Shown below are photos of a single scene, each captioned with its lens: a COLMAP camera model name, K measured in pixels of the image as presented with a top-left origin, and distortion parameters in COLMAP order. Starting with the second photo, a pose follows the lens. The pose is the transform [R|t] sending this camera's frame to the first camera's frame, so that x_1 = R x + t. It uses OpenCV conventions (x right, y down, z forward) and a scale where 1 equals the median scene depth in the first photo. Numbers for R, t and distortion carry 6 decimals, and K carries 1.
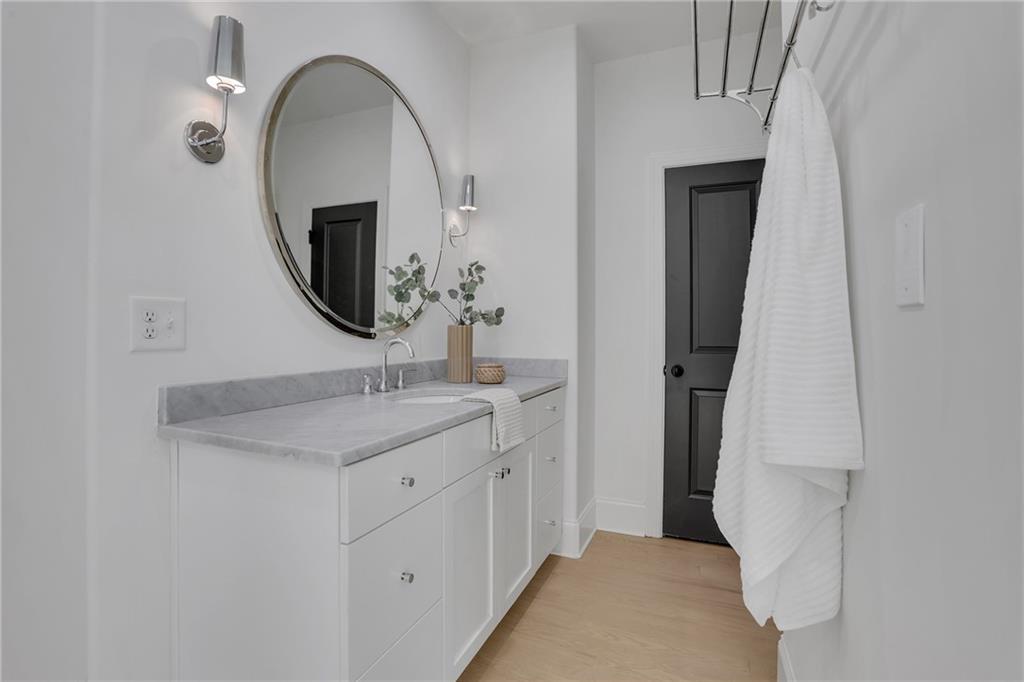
lens RADIAL K [[524.8, 0, 511.4], [0, 524.8, 326.9], [0, 0, 1]] dist [-0.071202, 0.000174]
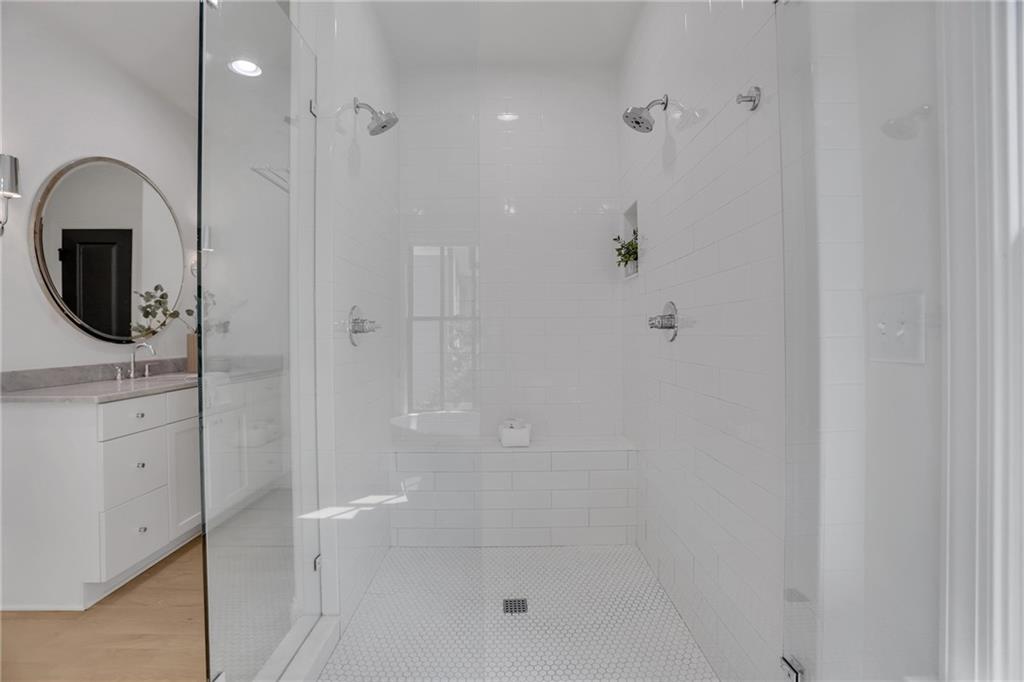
lens RADIAL K [[486.6, 0, 510.8], [0, 486.6, 335.2], [0, 0, 1]] dist [-0.018772, 0.000570]
pose [[0.923109, -0.018465, 0.384095, 0.199980], [0.014444, 0.999807, 0.013351, -0.003852], [-0.384267, -0.006776, 0.923197, -0.606262]]
